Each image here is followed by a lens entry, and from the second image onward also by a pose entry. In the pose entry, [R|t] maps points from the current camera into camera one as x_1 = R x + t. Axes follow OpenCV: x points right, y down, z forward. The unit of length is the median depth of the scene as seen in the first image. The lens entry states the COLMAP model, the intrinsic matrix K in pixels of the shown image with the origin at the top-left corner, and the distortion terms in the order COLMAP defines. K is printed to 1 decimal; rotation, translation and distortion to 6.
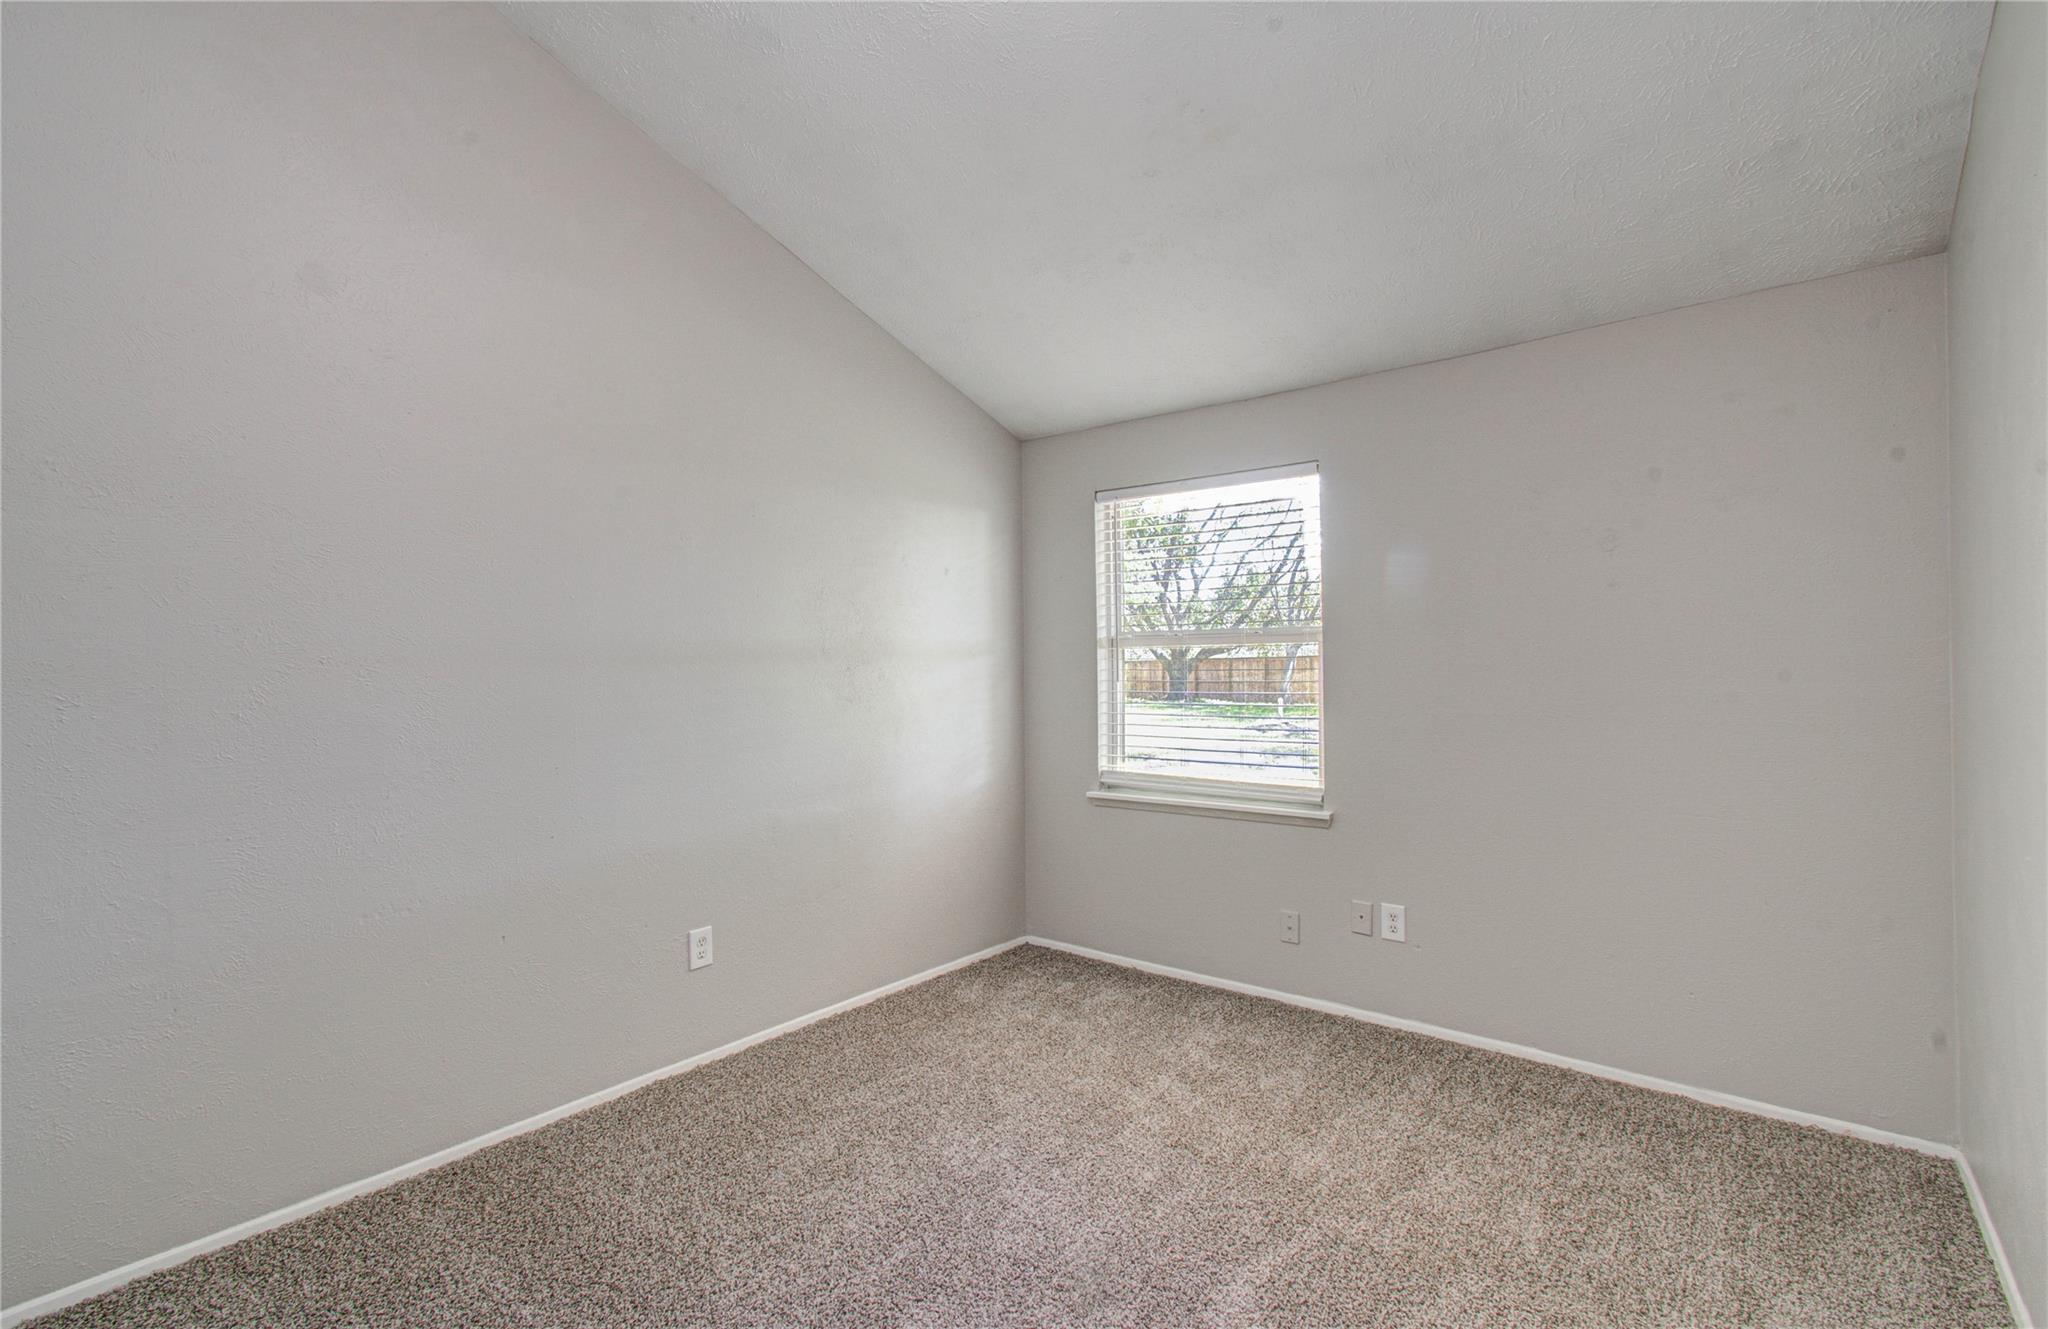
lens RADIAL K [[892.7, 0, 1022.4], [0, 892.7, 657.4], [0, 0, 1]] dist [-0.004600, -0.000041]
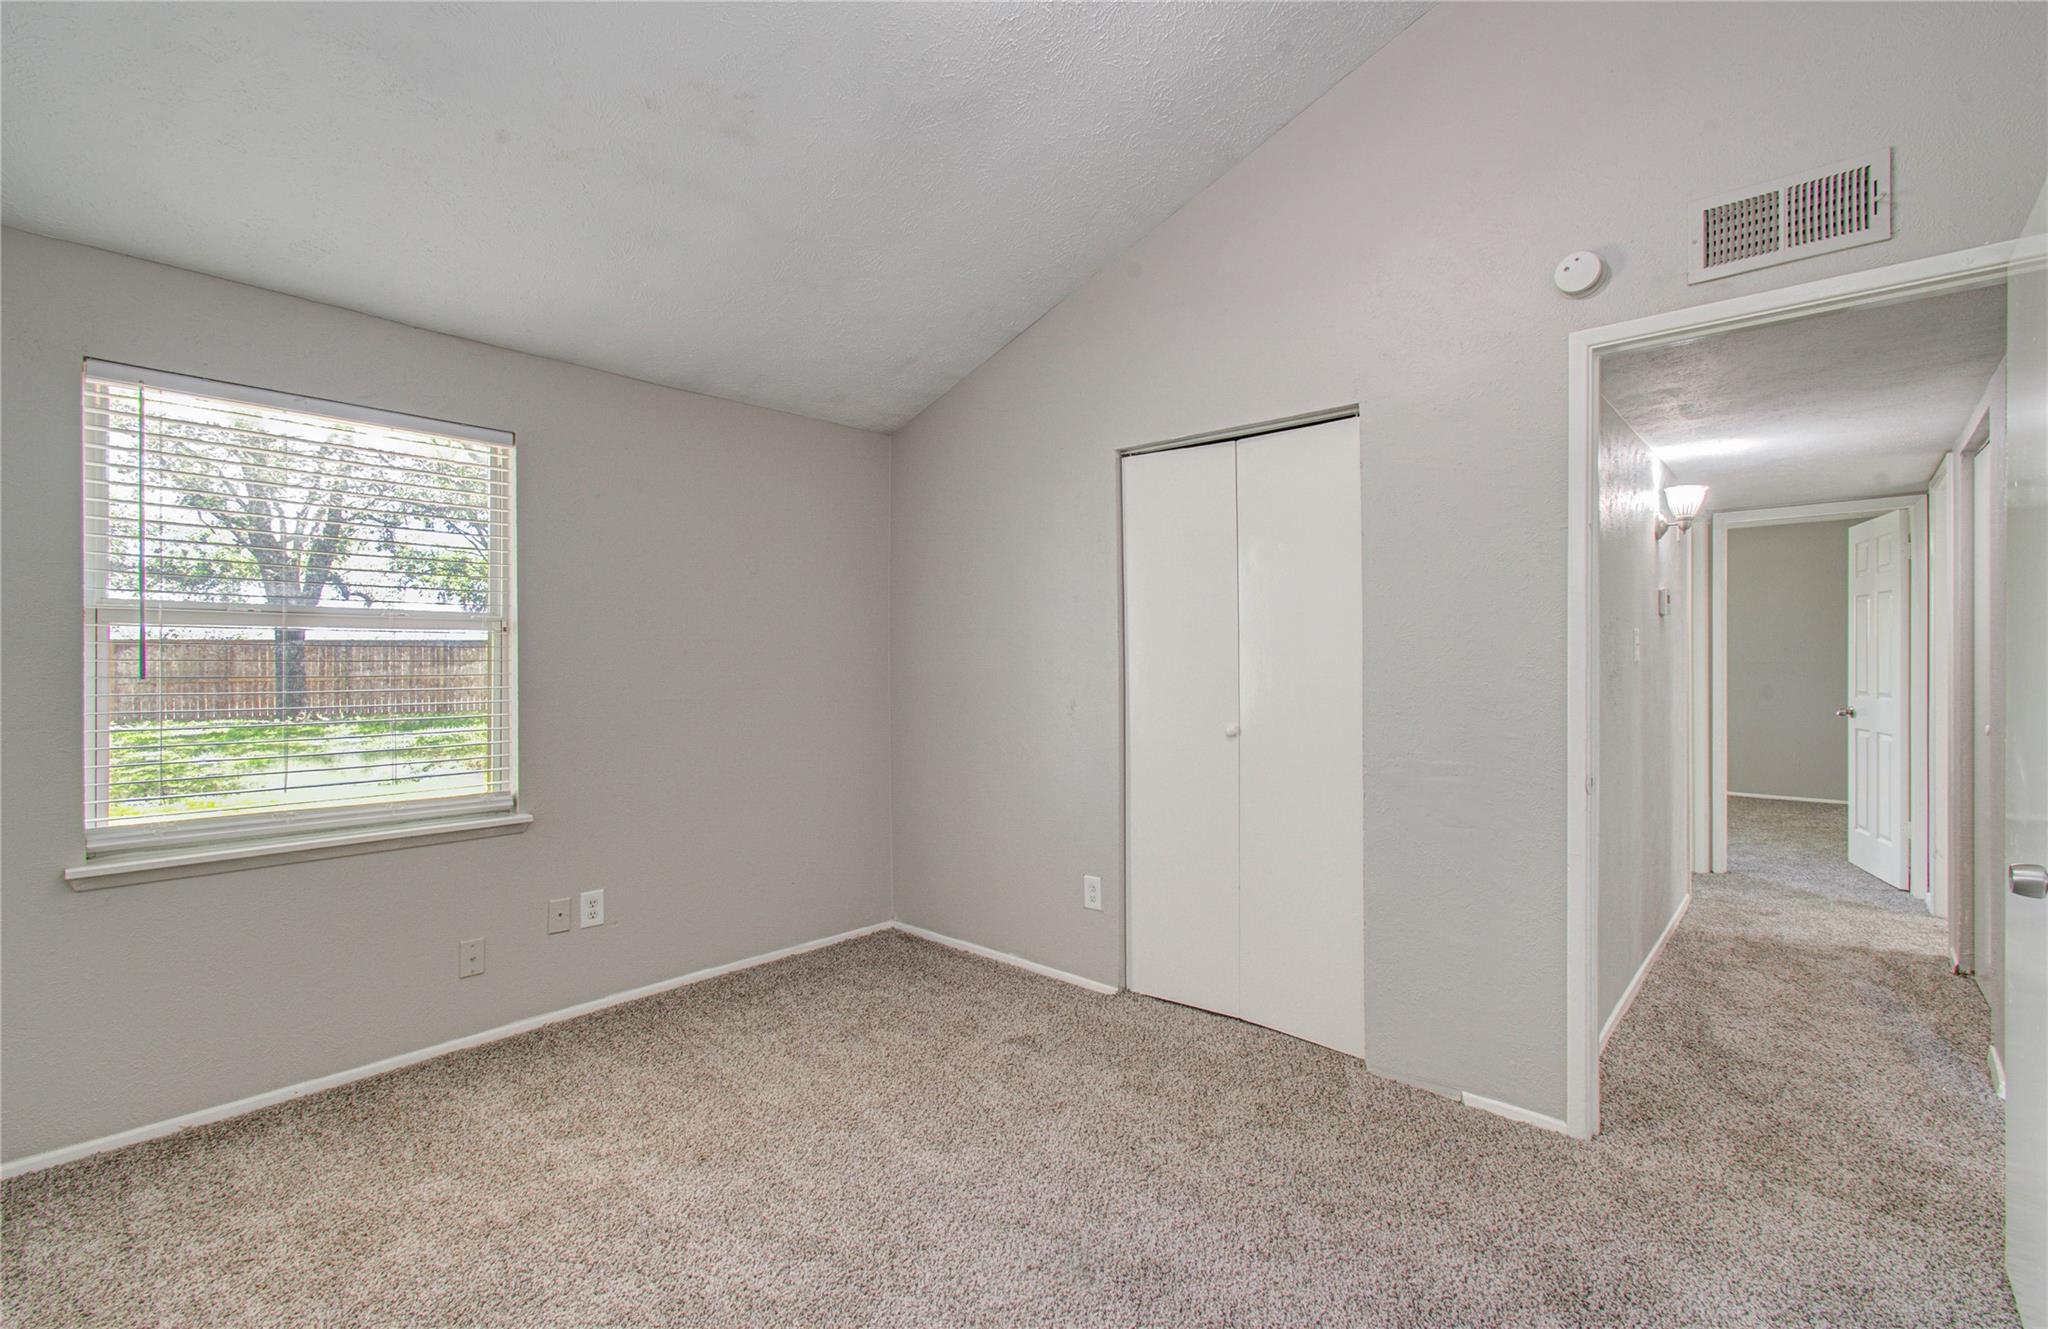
lens RADIAL K [[863.3, 0, 1032.4], [0, 863.3, 659.5], [0, 0, 1]] dist [-0.001016, -0.000915]
pose [[0.053166, 0.011766, 0.998516, -0.546746], [-0.017892, 0.999781, -0.010829, 0.014091], [-0.998425, -0.017290, 0.053365, 0.450605]]
